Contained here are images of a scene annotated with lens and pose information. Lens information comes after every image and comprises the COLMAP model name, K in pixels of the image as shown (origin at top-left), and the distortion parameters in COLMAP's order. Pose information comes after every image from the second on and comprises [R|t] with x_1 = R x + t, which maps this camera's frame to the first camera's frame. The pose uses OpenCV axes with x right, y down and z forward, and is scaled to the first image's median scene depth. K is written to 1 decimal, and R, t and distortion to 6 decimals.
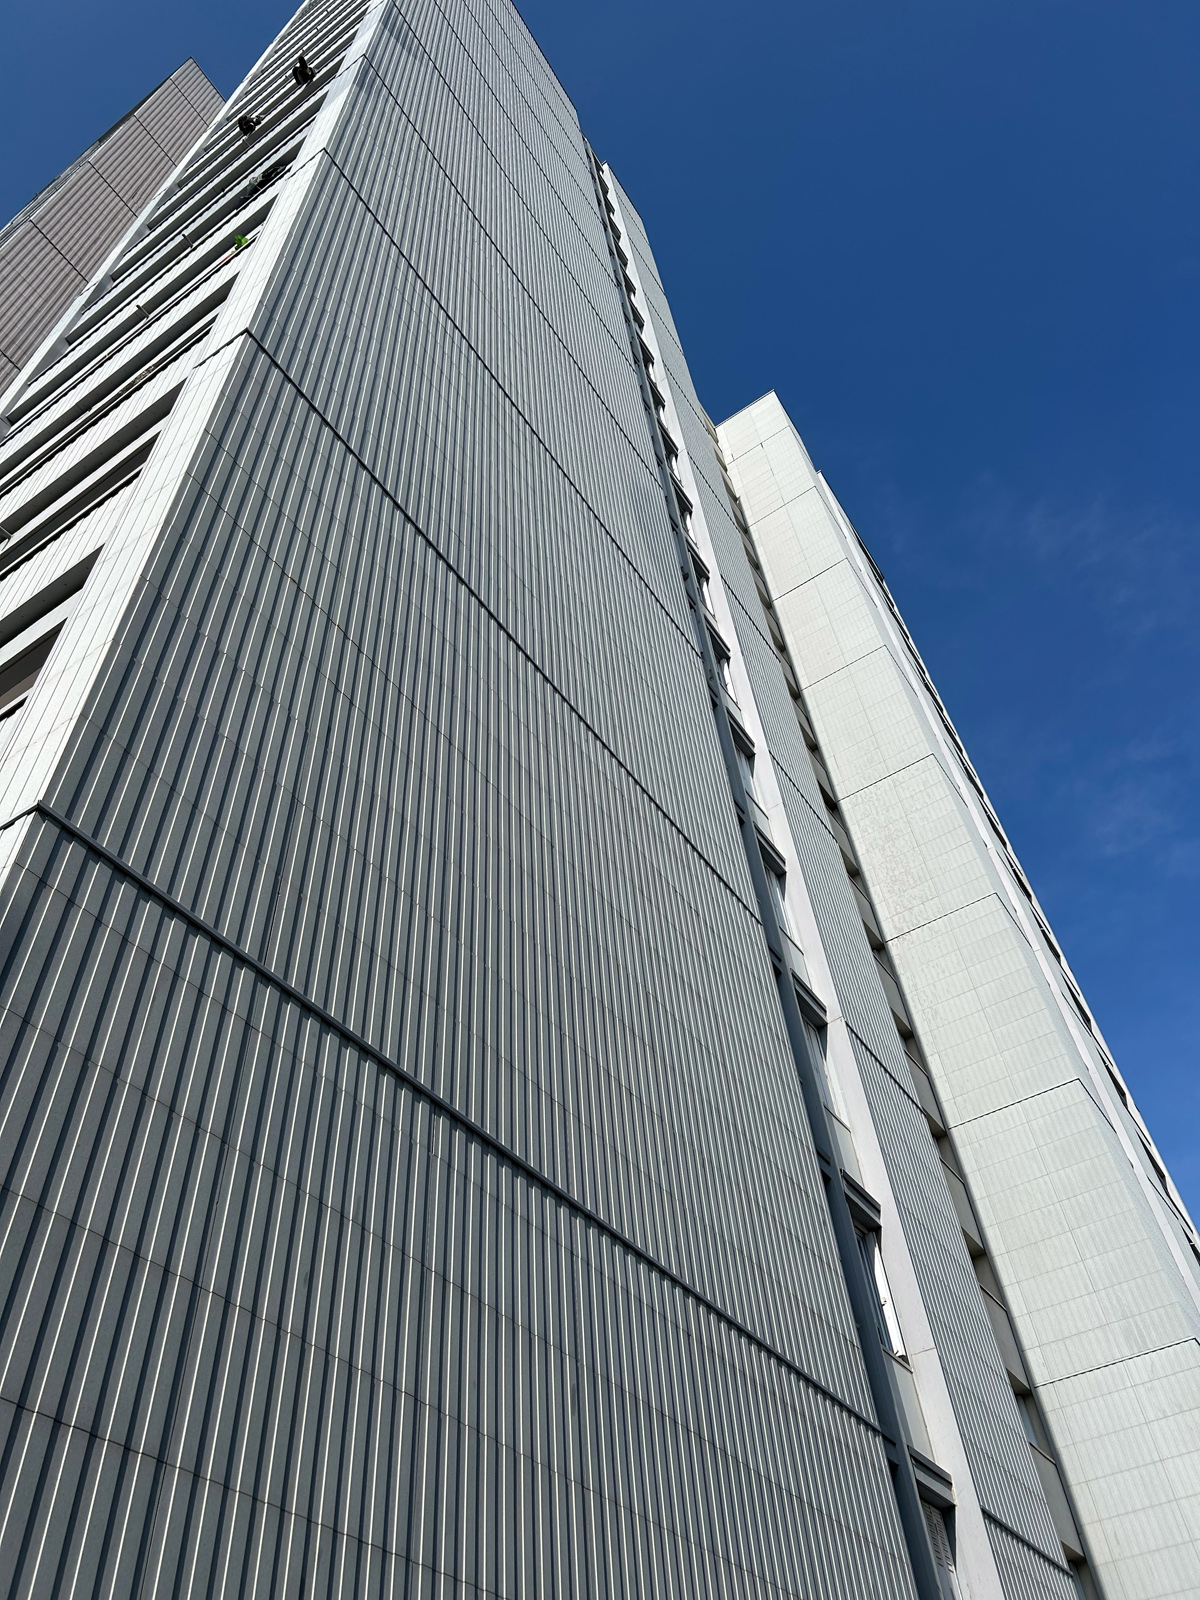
lens RADIAL K [[1205.7, 0, 598.1], [0, 1205.7, 794.4], [0, 0, 1]] dist [0.018054, -0.000075]
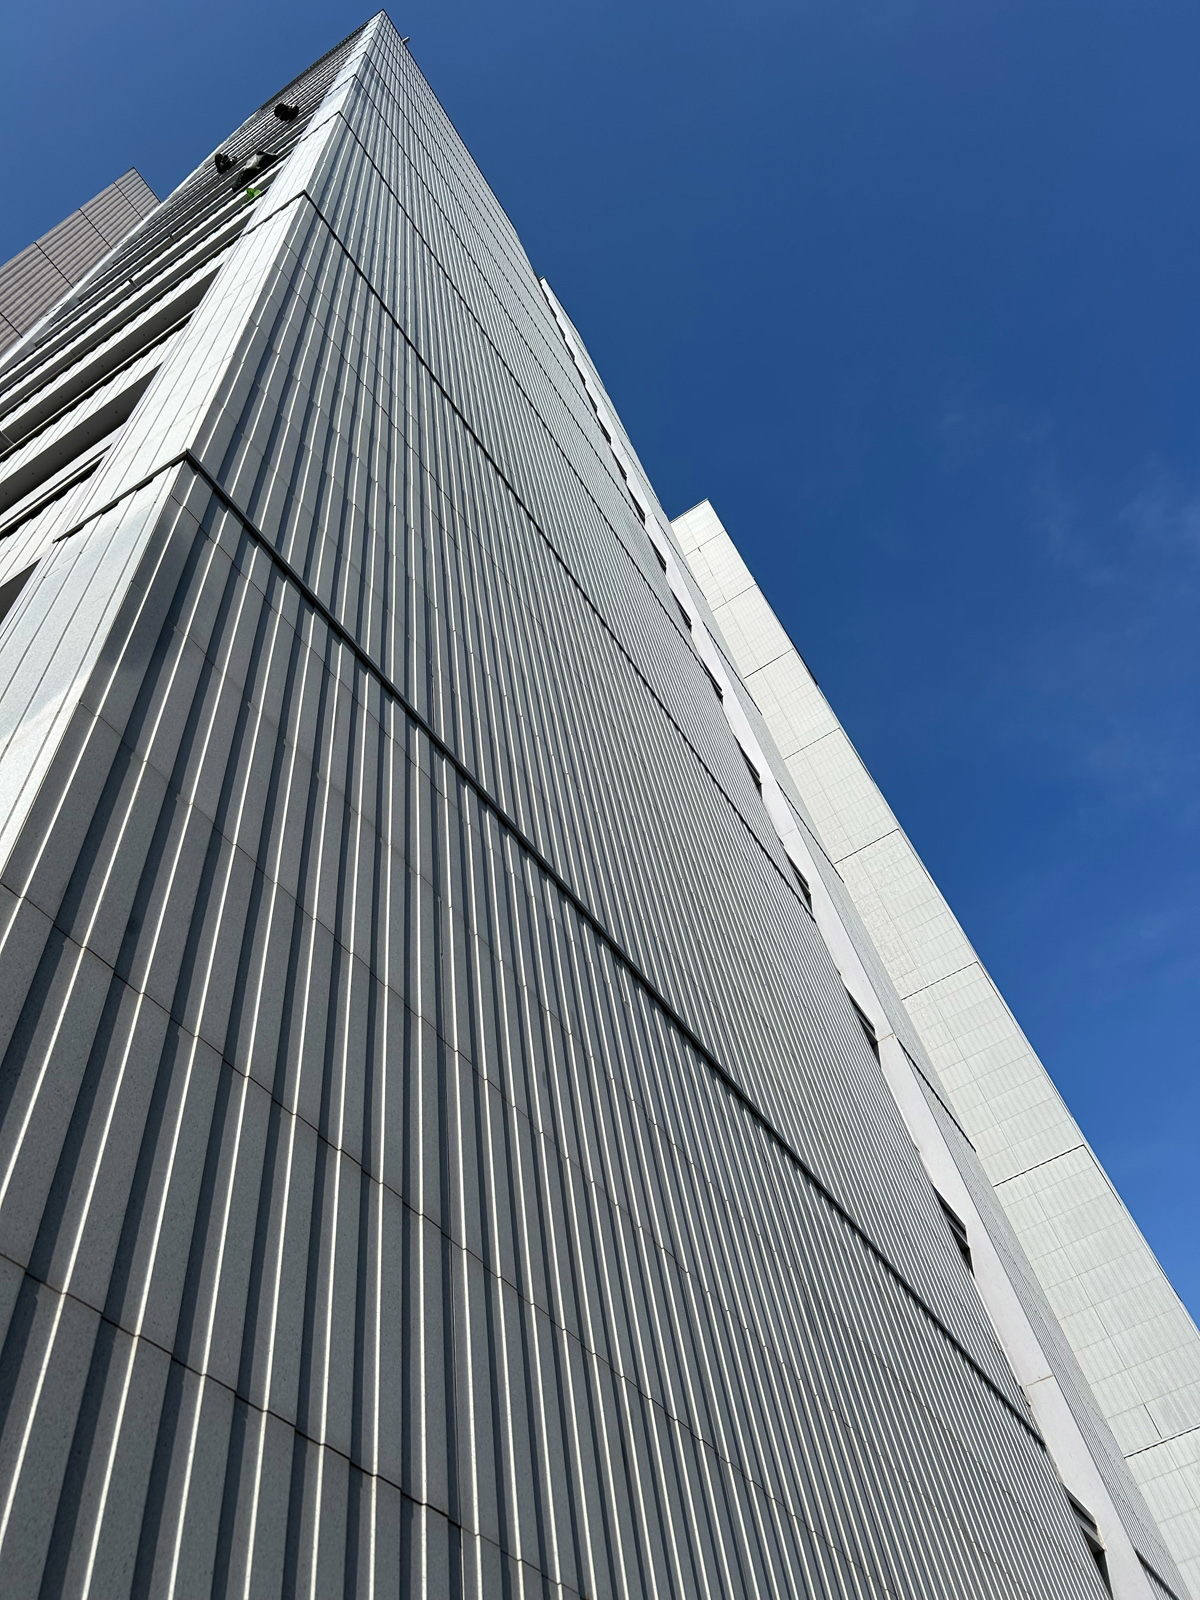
lens RADIAL K [[1206.4, 0, 600.0], [0, 1206.4, 800.0], [0, 0, 1]] dist [0.034284, -0.031948]
pose [[0.997356, -0.012273, 0.071631, -0.055861], [0.019915, 0.994062, -0.106978, 0.067086], [-0.069893, 0.108122, 0.991678, 0.053149]]
